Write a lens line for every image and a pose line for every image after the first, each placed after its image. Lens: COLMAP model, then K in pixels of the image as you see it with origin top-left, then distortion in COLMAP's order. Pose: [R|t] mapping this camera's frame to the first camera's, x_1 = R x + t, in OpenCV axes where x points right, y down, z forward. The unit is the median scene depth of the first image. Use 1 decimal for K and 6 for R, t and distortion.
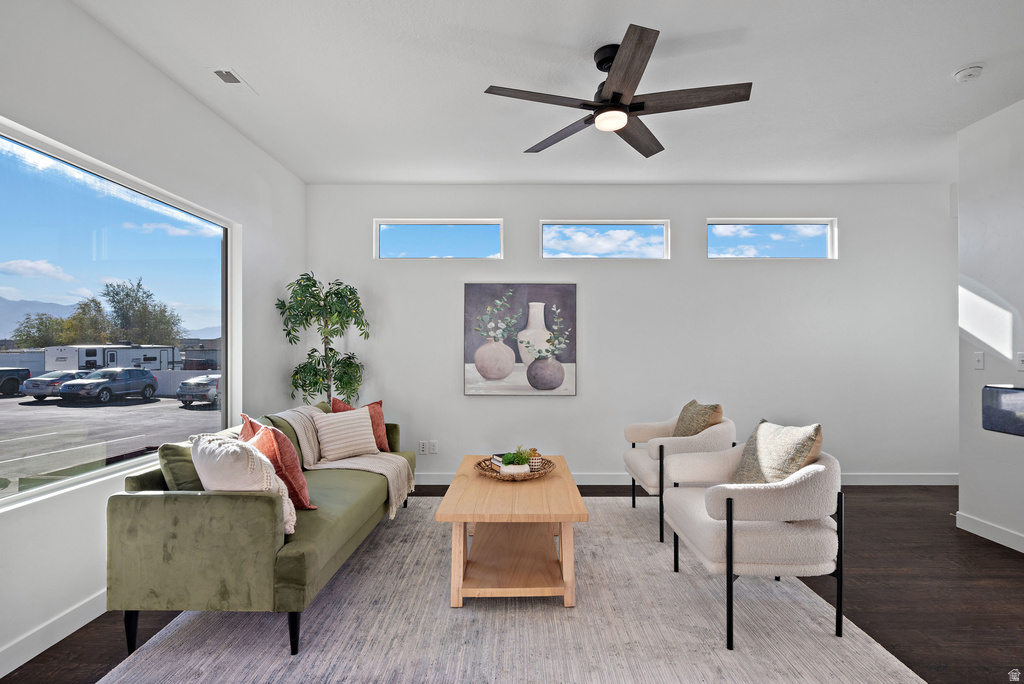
lens RADIAL K [[524.8, 0, 439.7], [0, 524.8, 349.8], [0, 0, 1]] dist [-0.004199, -0.001501]
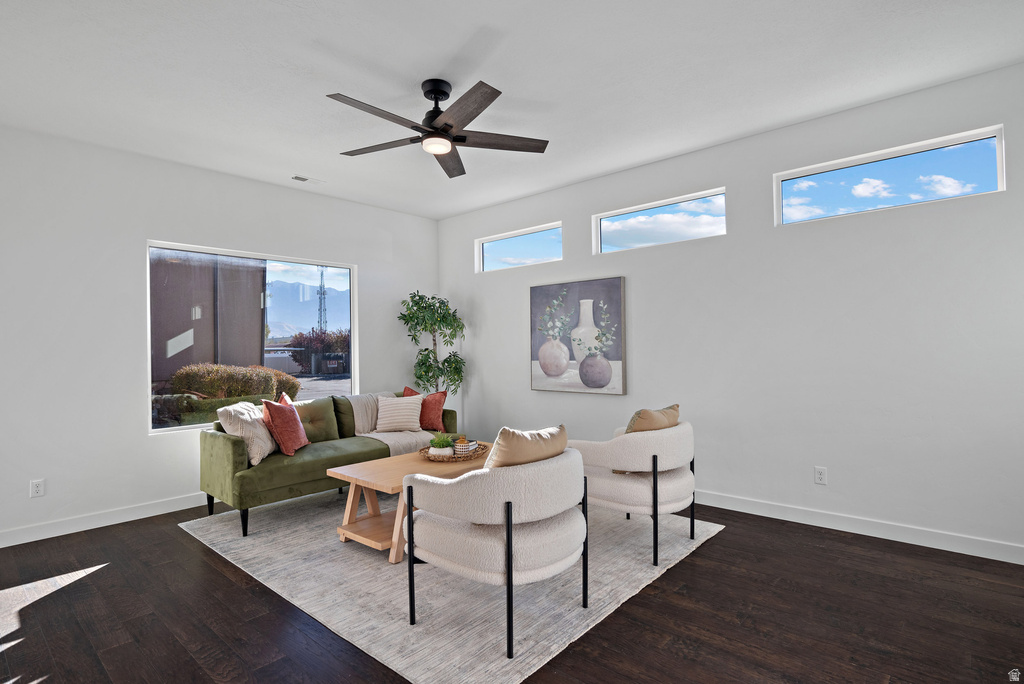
lens RADIAL K [[519.0, 0, 512.9], [0, 519.0, 344.2], [0, 0, 1]] dist [-0.011443, 0.000078]
pose [[0.749736, -0.018702, -0.661472, 0.729730], [0.017112, 0.999814, -0.008872, 0.000782], [0.661515, -0.004667, 0.749917, 0.169876]]
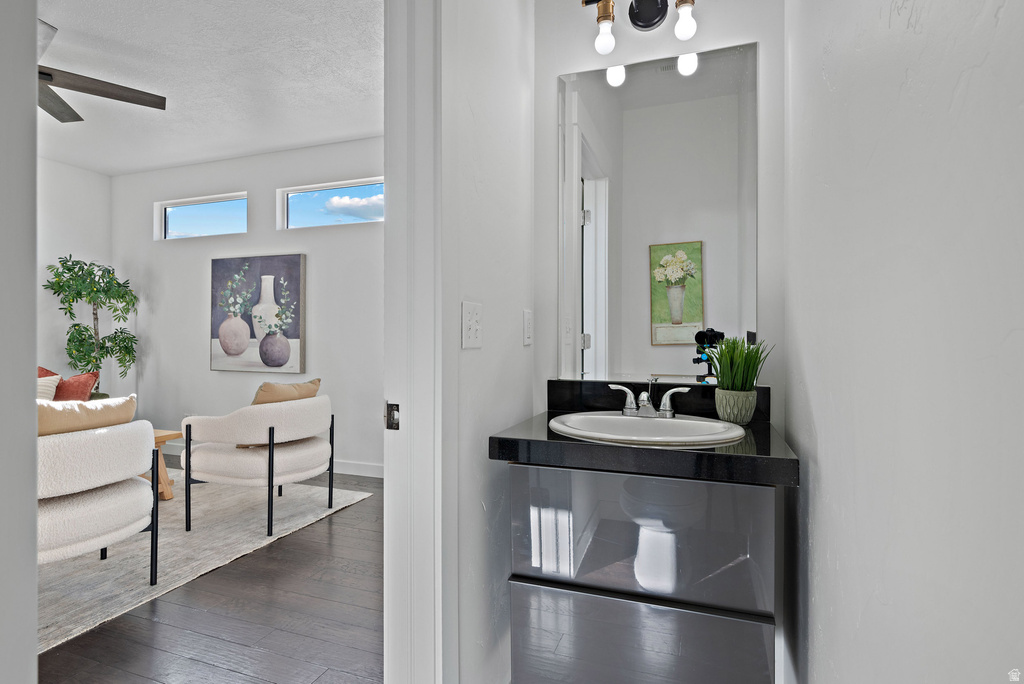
lens RADIAL K [[524.8, 0, 515.4], [0, 524.8, 335.5], [0, 0, 1]] dist [-0.004199, -0.001501]
pose [[0.943879, 0.000764, -0.330290, 0.930390], [-0.001833, 0.999994, -0.002927, 0.021648], [0.330286, 0.003368, 0.943875, 0.244079]]
